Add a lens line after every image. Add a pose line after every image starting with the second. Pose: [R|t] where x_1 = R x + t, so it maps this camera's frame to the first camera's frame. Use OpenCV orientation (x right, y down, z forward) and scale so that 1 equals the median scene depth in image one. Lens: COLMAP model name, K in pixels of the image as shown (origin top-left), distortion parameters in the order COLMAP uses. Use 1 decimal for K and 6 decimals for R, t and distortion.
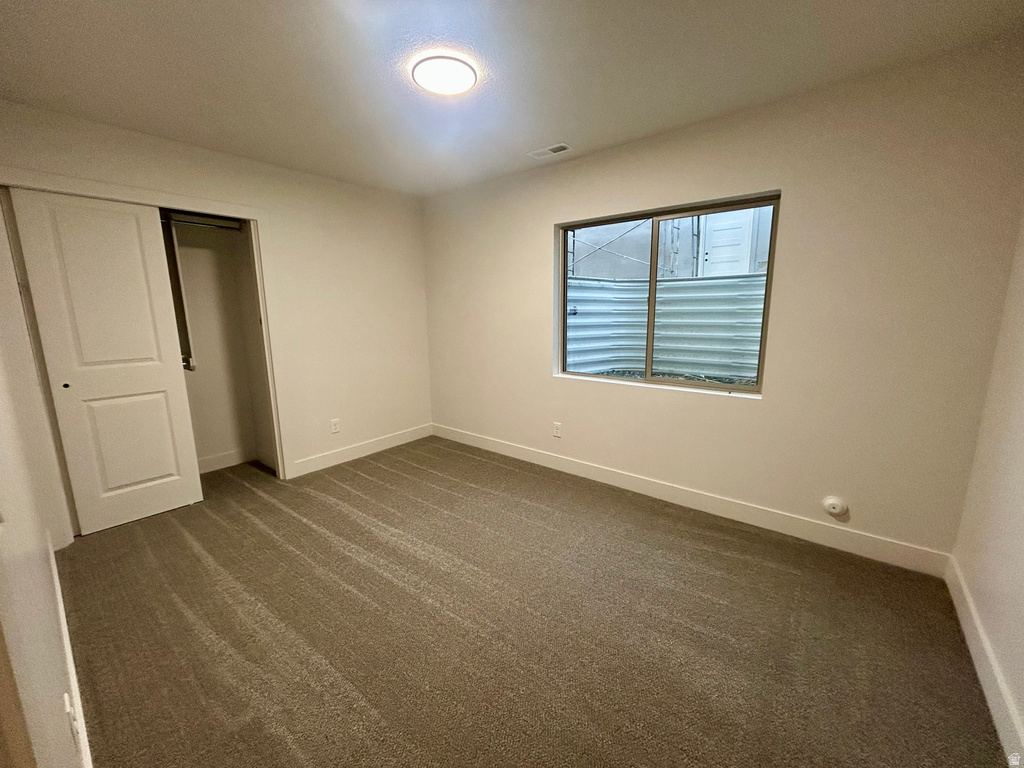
lens RADIAL K [[405.9, 0, 507.3], [0, 405.9, 383.6], [0, 0, 1]] dist [-0.013470, 0.000083]
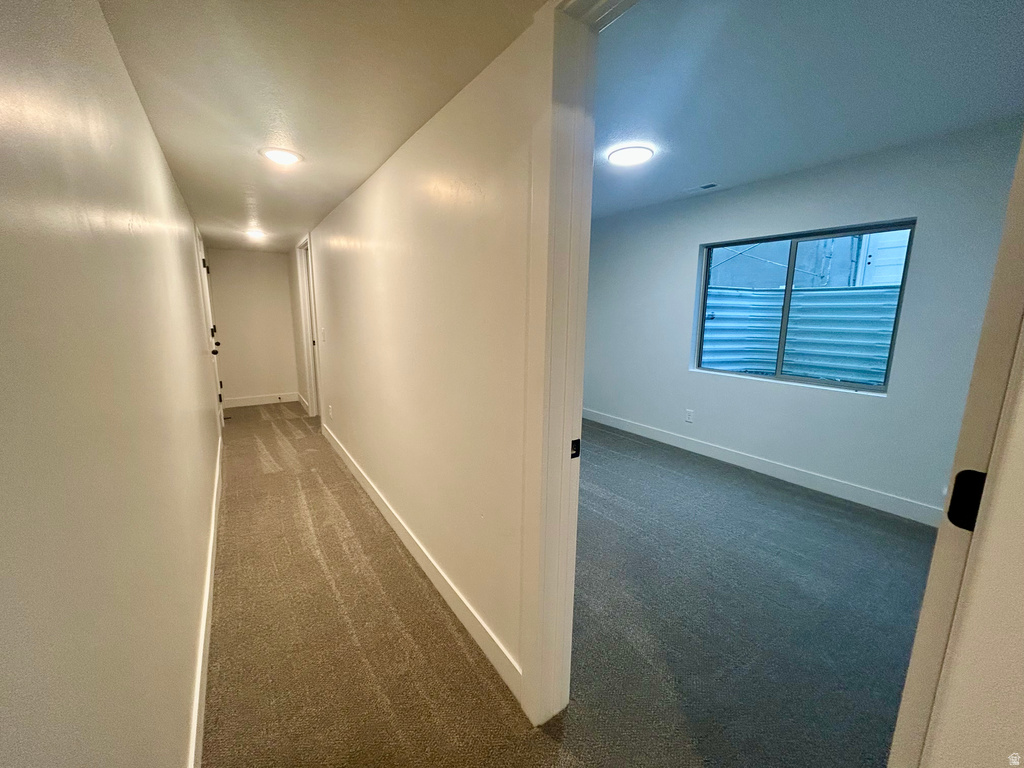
lens RADIAL K [[405.9, 0, 507.3], [0, 405.9, 383.6], [0, 0, 1]] dist [-0.013470, 0.000083]
pose [[0.957880, 0.068411, -0.278902, -0.064469], [-0.068682, 0.997600, 0.008812, 0.046585], [0.278836, 0.010715, 0.960279, -0.291303]]
